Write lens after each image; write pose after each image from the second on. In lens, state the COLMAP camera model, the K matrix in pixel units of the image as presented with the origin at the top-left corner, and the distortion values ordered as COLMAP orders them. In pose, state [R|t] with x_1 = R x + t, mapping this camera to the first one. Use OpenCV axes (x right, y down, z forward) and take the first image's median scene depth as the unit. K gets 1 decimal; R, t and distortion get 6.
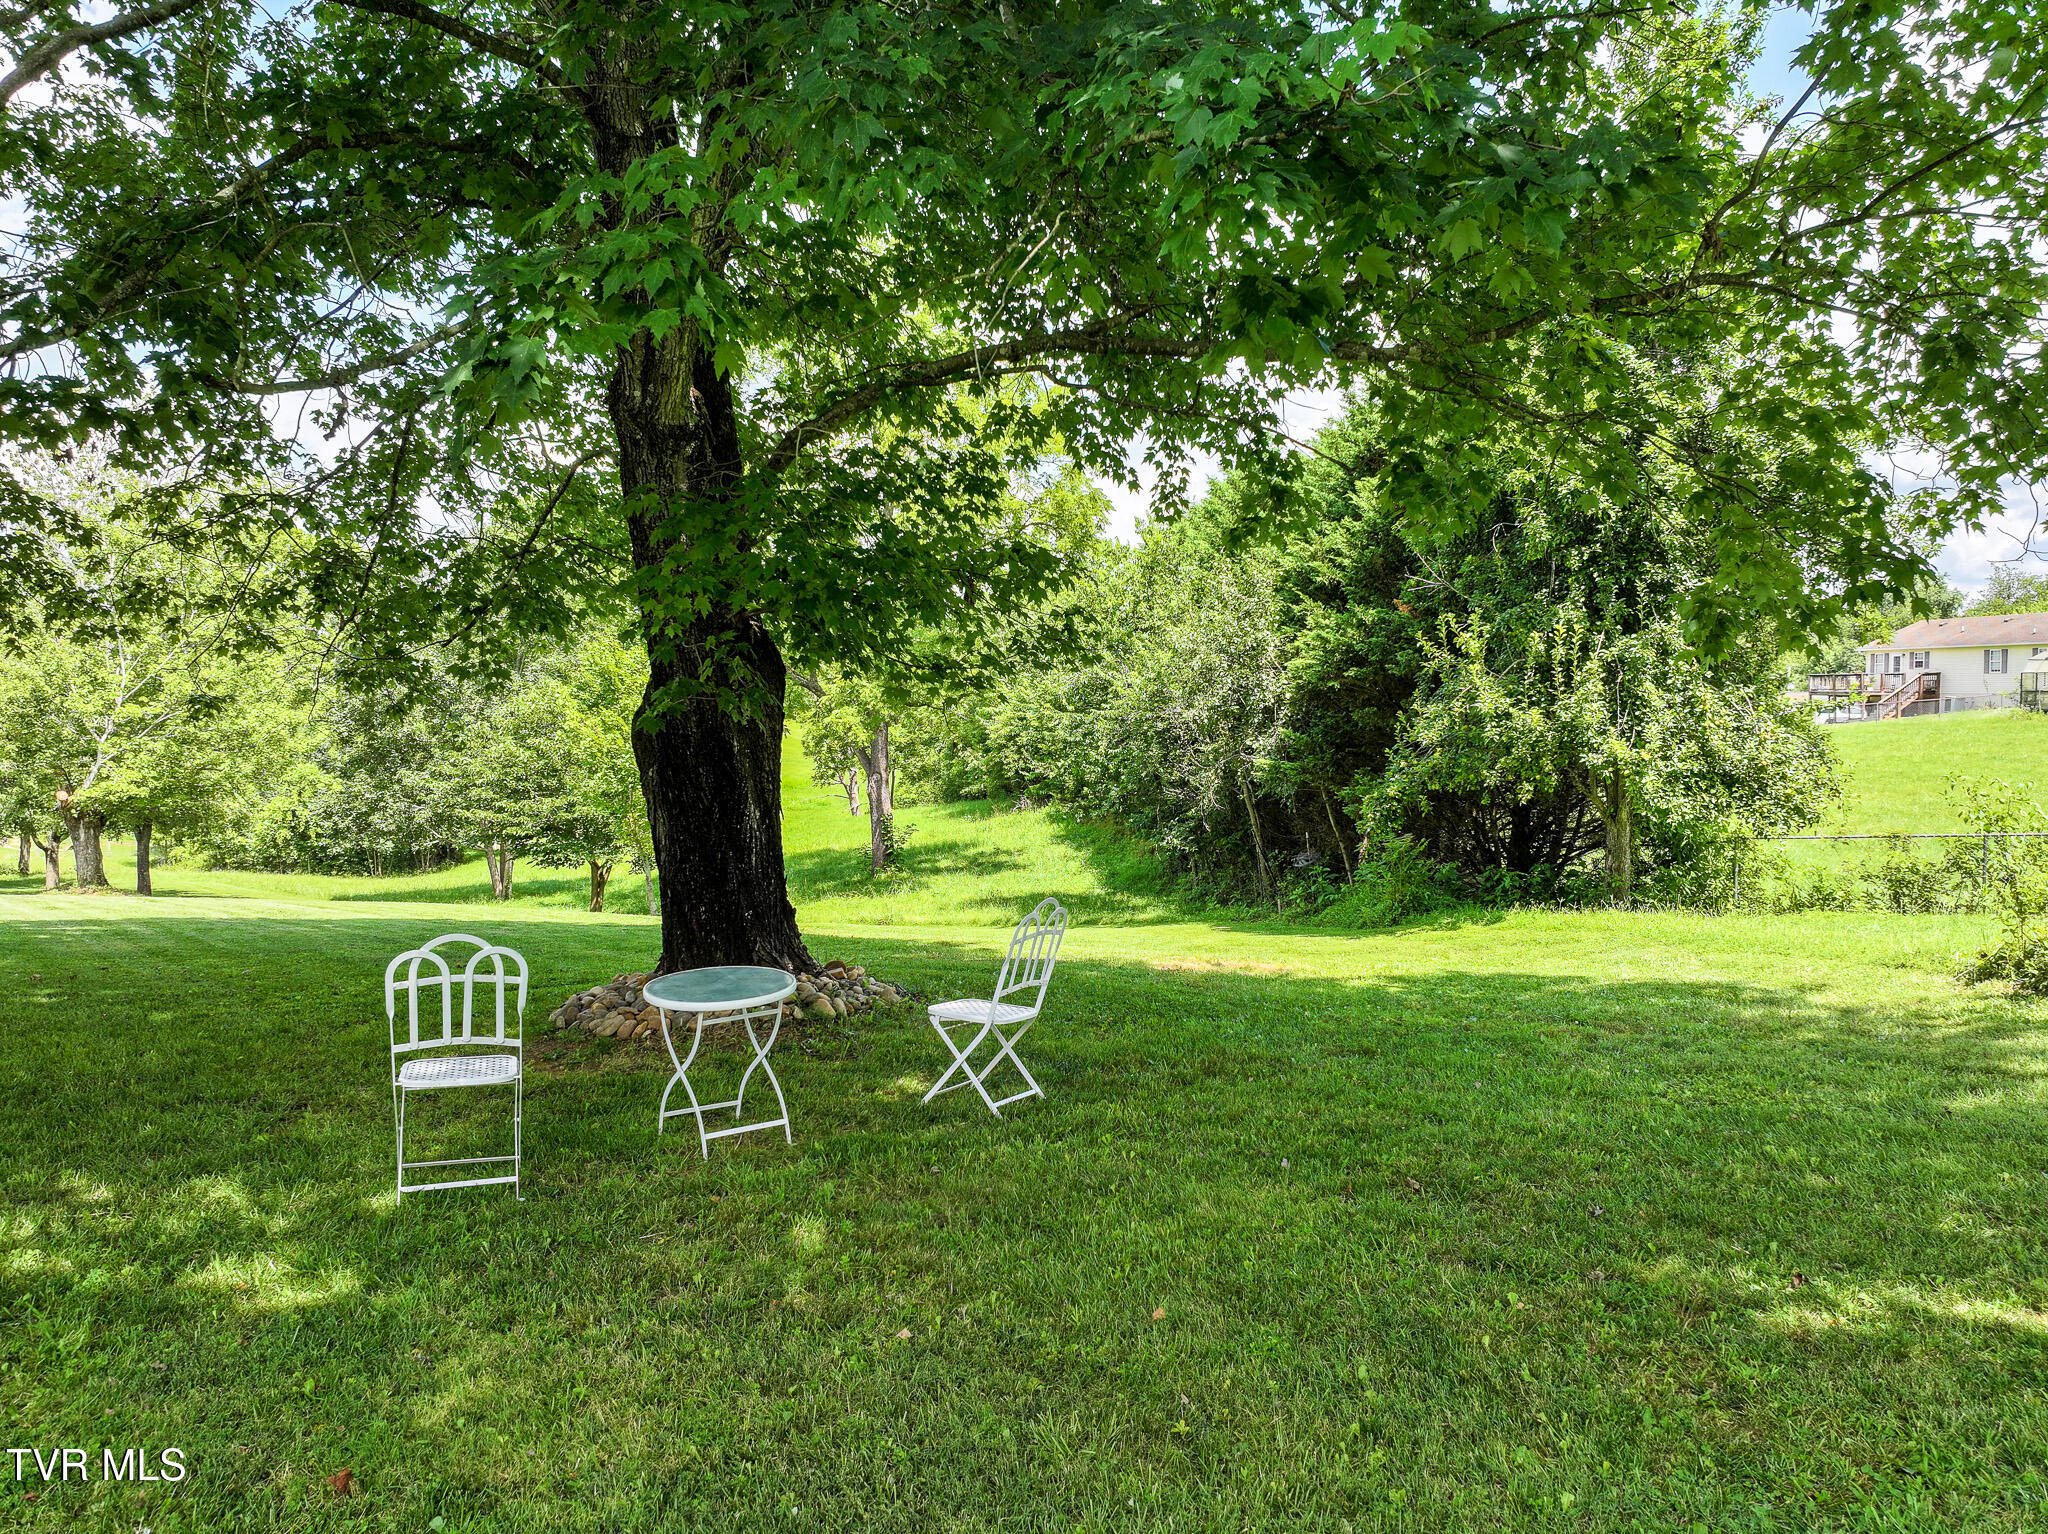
lens RADIAL K [[1435.8, 0, 1022.7], [0, 1435.8, 768.9], [0, 0, 1]] dist [0.000475, 0.003964]
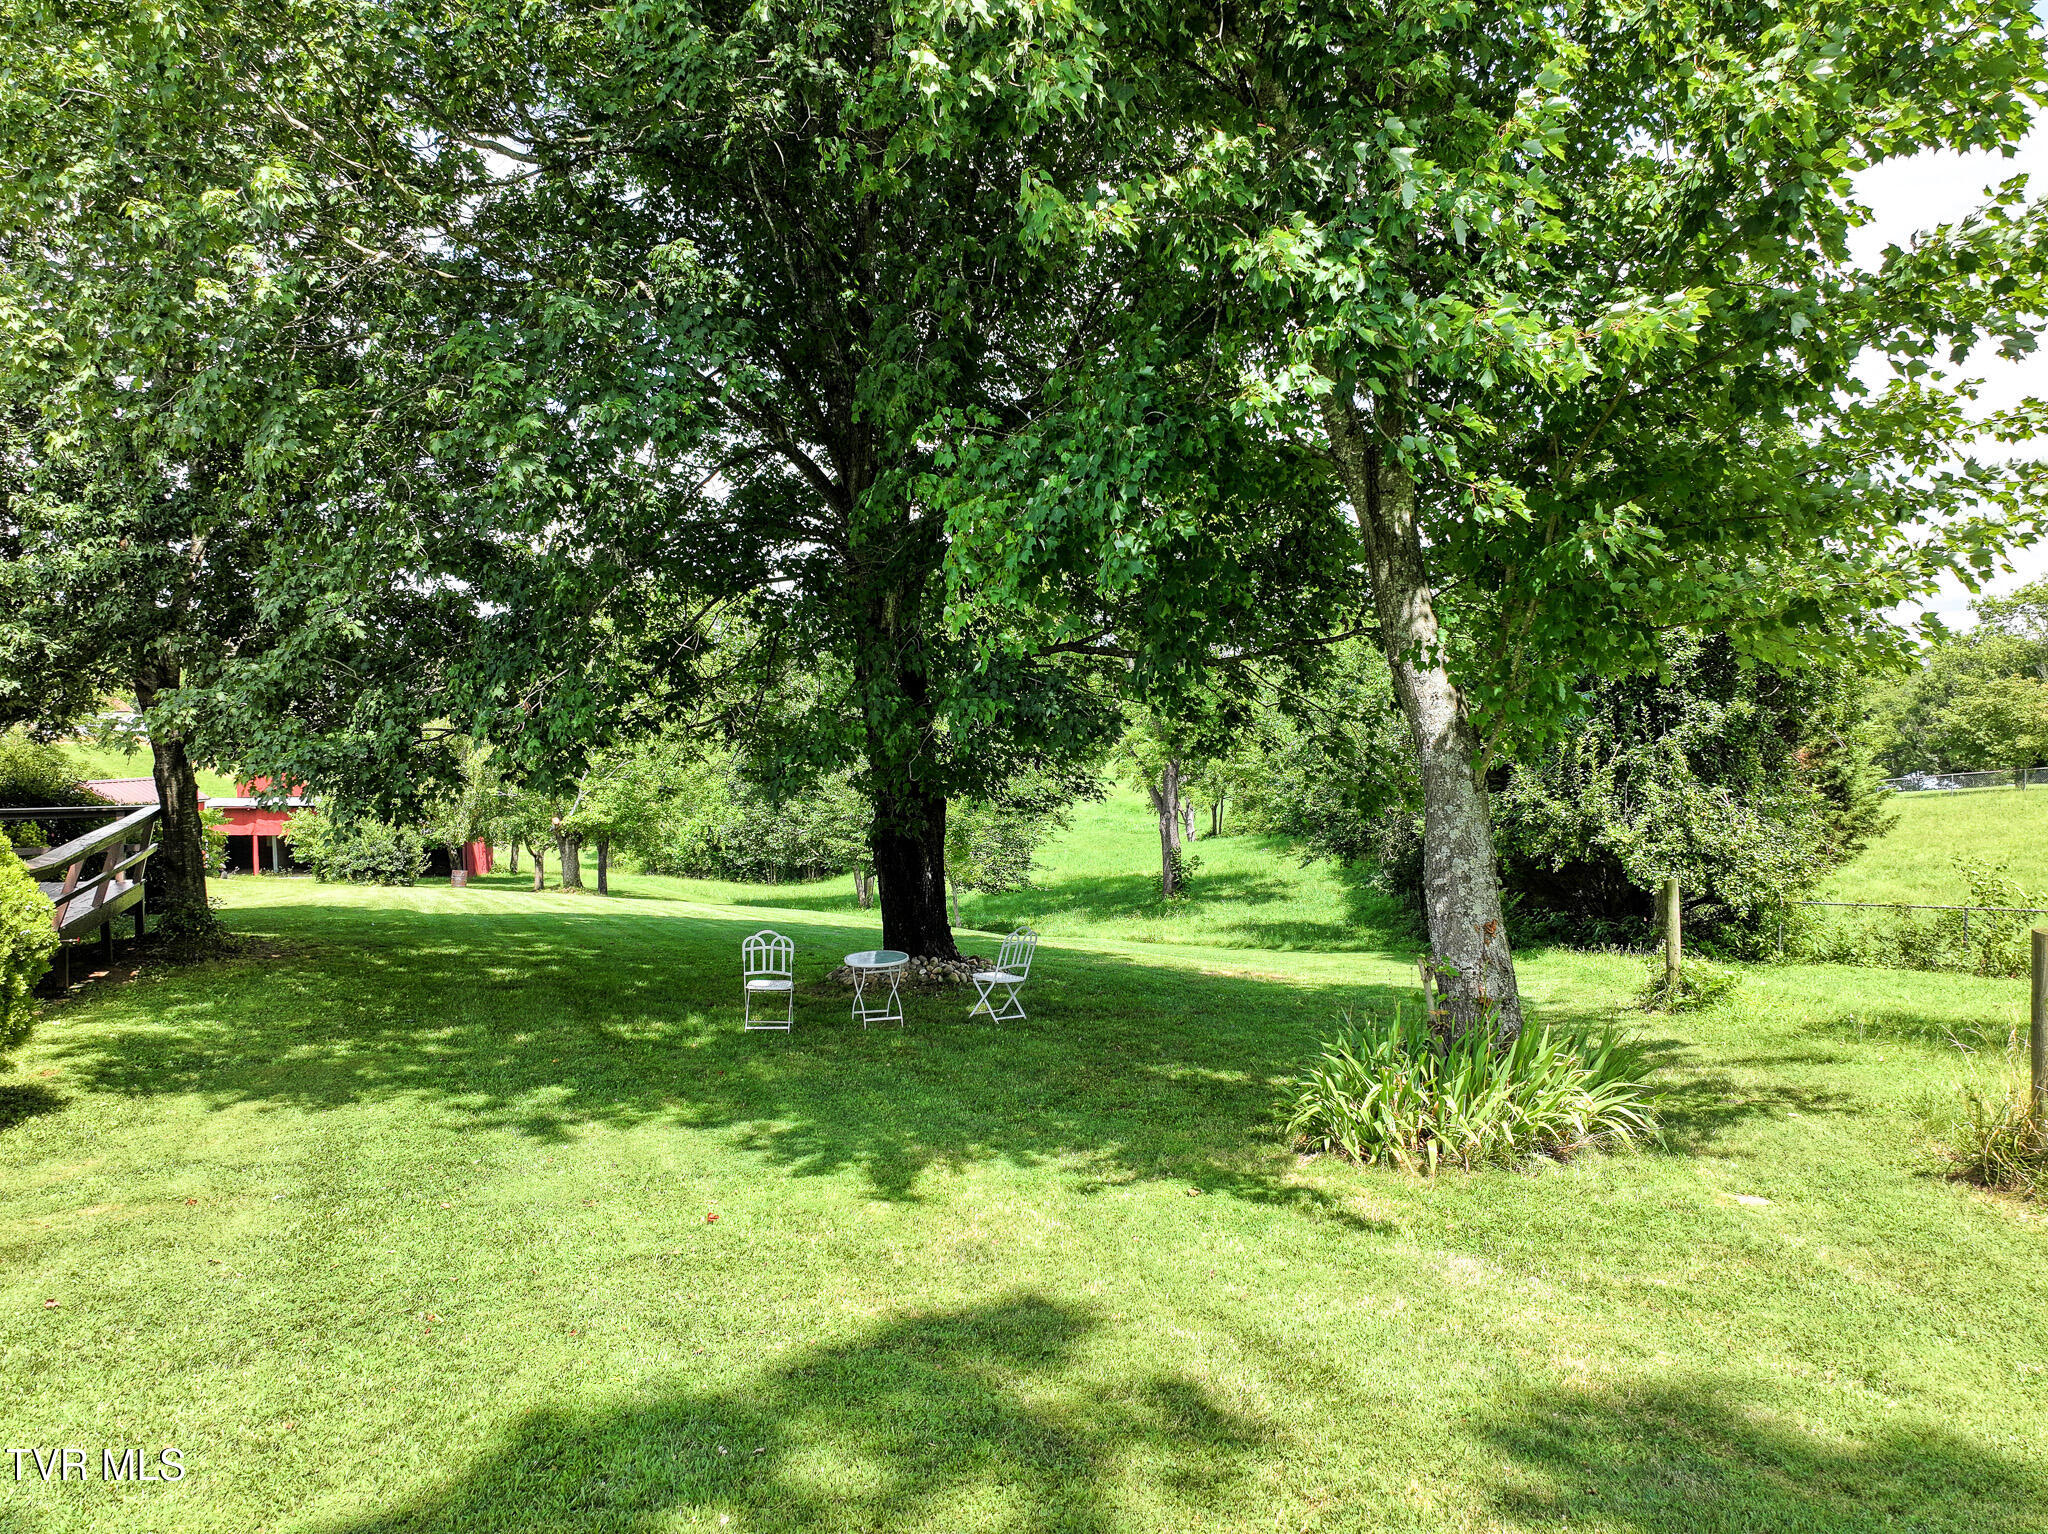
lens RADIAL K [[1435.8, 0, 1024.6], [0, 1435.8, 747.4], [0, 0, 1]] dist [0.000475, 0.003964]
pose [[0.967900, 0.011534, -0.251071, 0.186276], [-0.018615, 0.999493, -0.025846, -0.042037], [0.250646, 0.029690, 0.967623, -0.373445]]
